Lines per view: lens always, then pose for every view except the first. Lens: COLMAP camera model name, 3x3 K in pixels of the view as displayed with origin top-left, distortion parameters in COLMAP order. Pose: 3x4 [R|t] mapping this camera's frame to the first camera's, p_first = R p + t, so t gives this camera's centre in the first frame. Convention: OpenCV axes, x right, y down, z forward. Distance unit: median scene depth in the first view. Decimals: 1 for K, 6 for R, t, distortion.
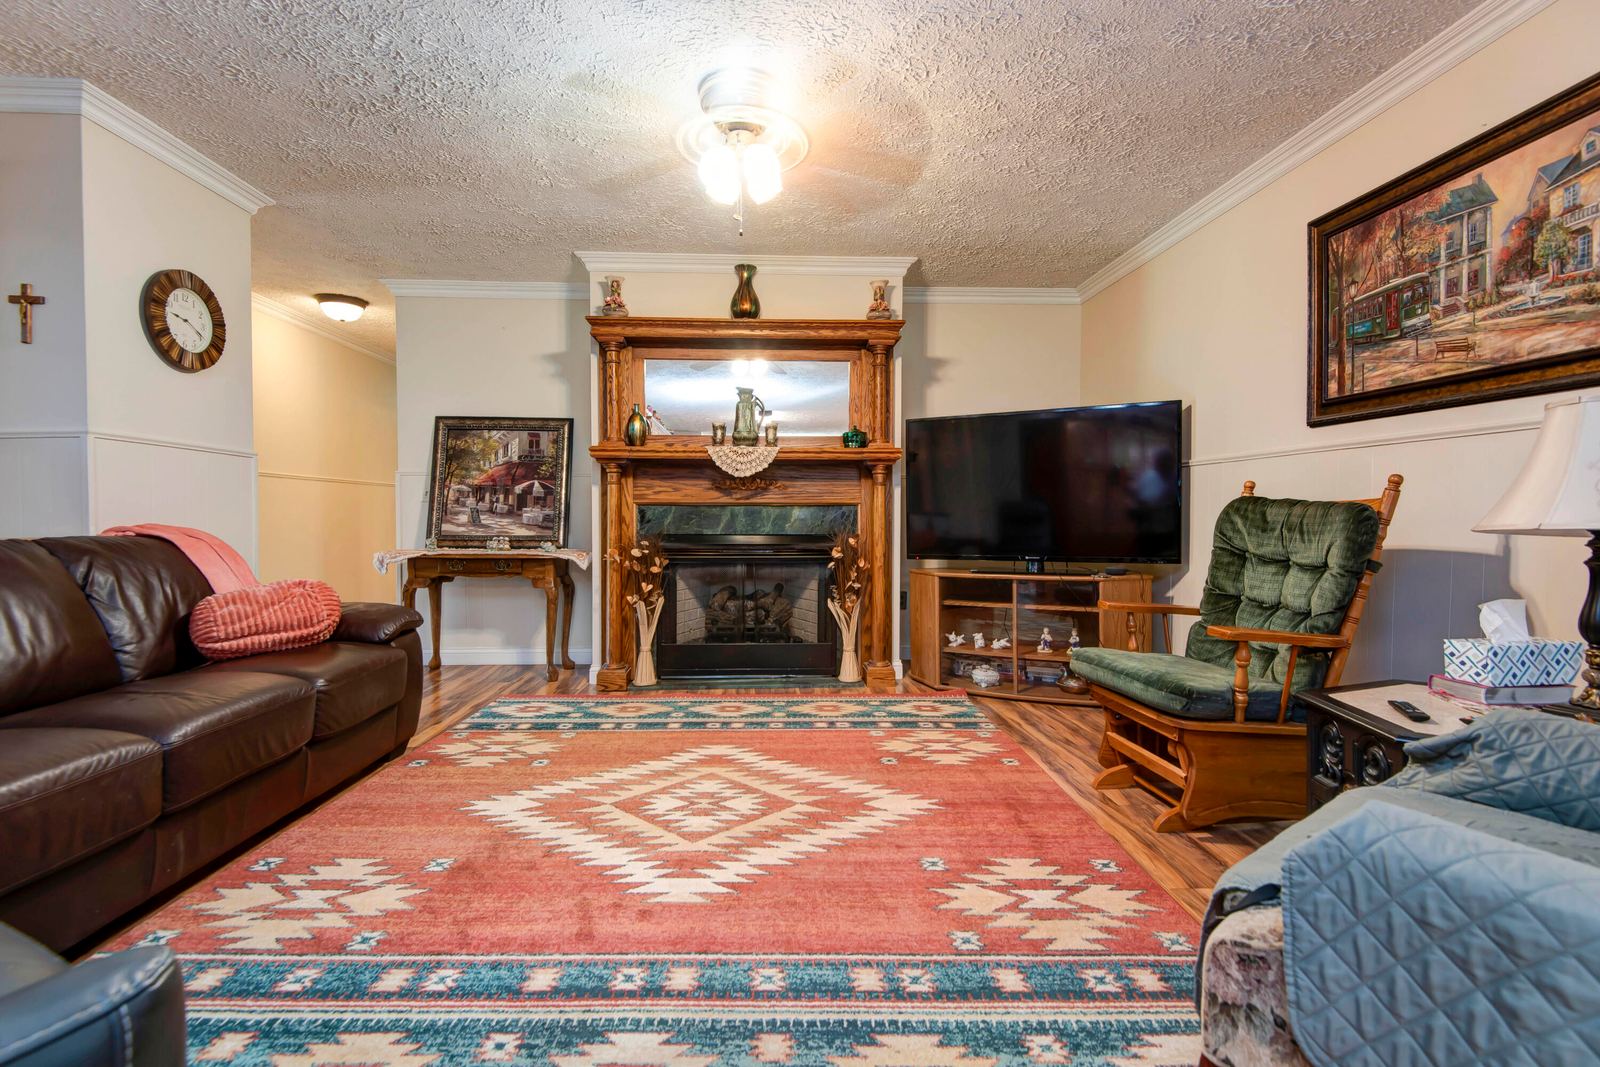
lens RADIAL K [[738.9, 0, 849.7], [0, 738.9, 531.0], [0, 0, 1]] dist [0.026739, -0.011557]
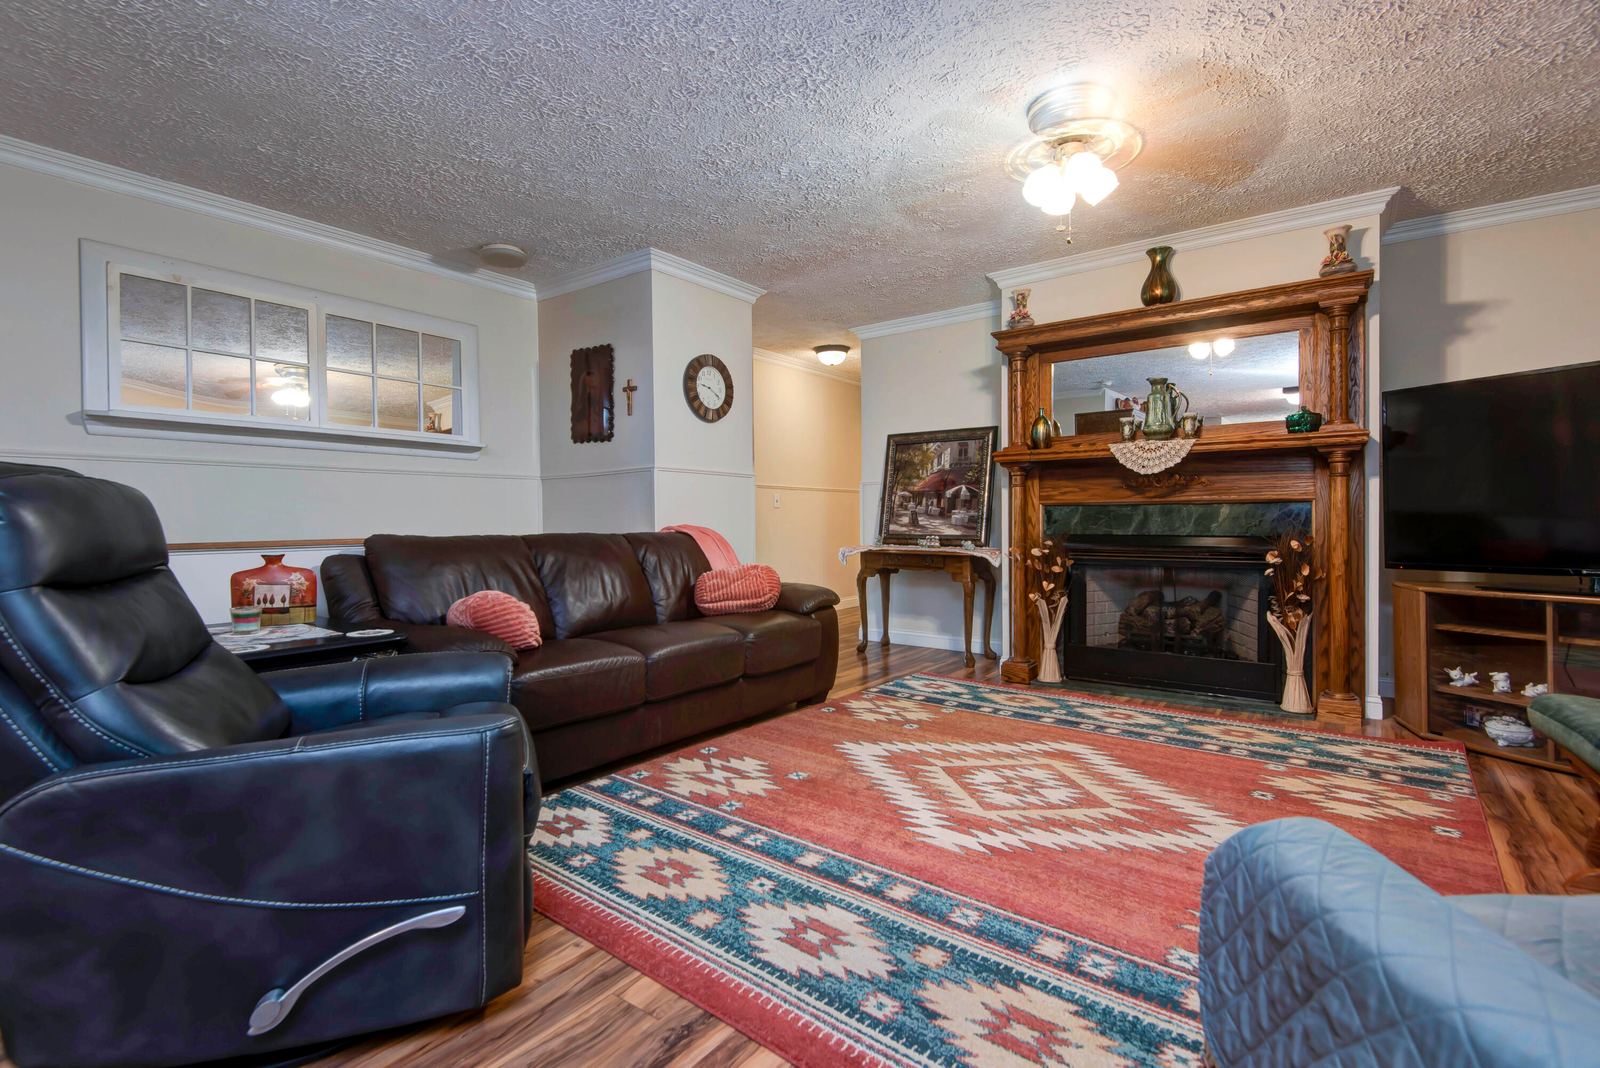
lens RADIAL K [[738.9, 0, 802.4], [0, 738.9, 528.0], [0, 0, 1]] dist [0.026739, -0.011557]
pose [[0.781320, 0.001701, -0.624128, 0.144262], [-0.005076, 0.999981, -0.003629, 0.001360], [0.624110, 0.006004, 0.781314, -0.022346]]
